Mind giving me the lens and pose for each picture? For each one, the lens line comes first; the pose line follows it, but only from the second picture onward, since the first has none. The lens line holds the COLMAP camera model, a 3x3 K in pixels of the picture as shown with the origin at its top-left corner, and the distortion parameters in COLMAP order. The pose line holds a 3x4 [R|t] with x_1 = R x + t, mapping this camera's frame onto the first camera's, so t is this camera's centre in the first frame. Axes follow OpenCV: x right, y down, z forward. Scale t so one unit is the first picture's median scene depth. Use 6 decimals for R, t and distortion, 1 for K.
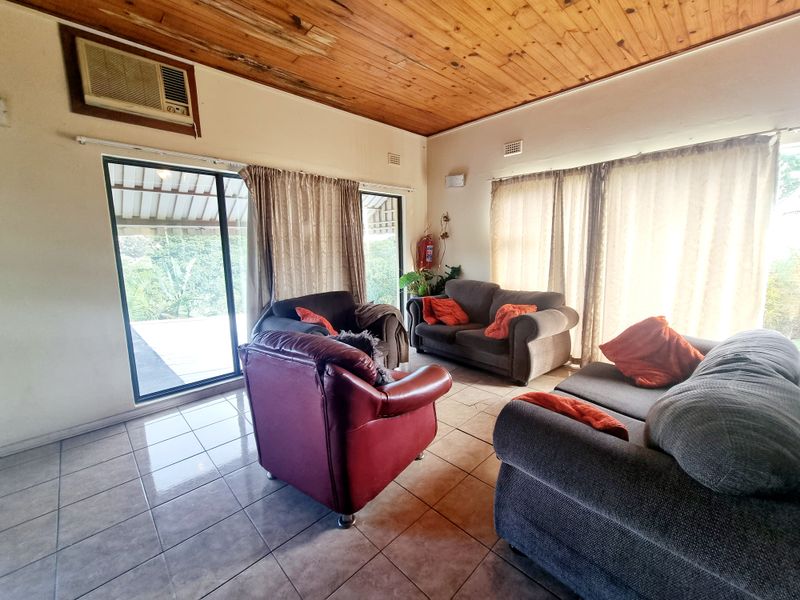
lens RADIAL K [[330.3, 0, 401.4], [0, 330.3, 298.0], [0, 0, 1]] dist [-0.002951, -0.000010]
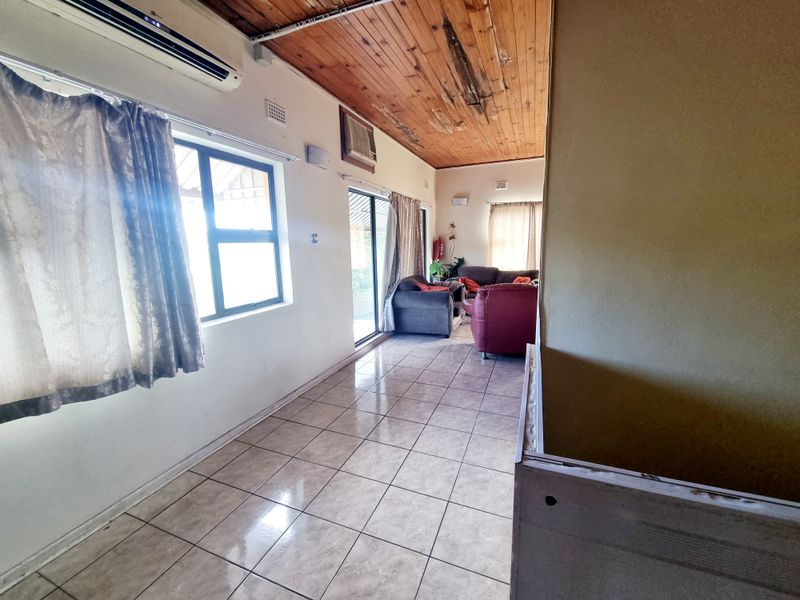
lens RADIAL K [[330.3, 0, 400.0], [0, 330.3, 302.1], [0, 0, 1]] dist [-0.002951, -0.000010]
pose [[0.916537, -0.073457, 0.393146, -0.840009], [0.066986, 0.997297, 0.030176, 0.049346], [-0.394301, -0.001322, 0.918981, -0.333394]]
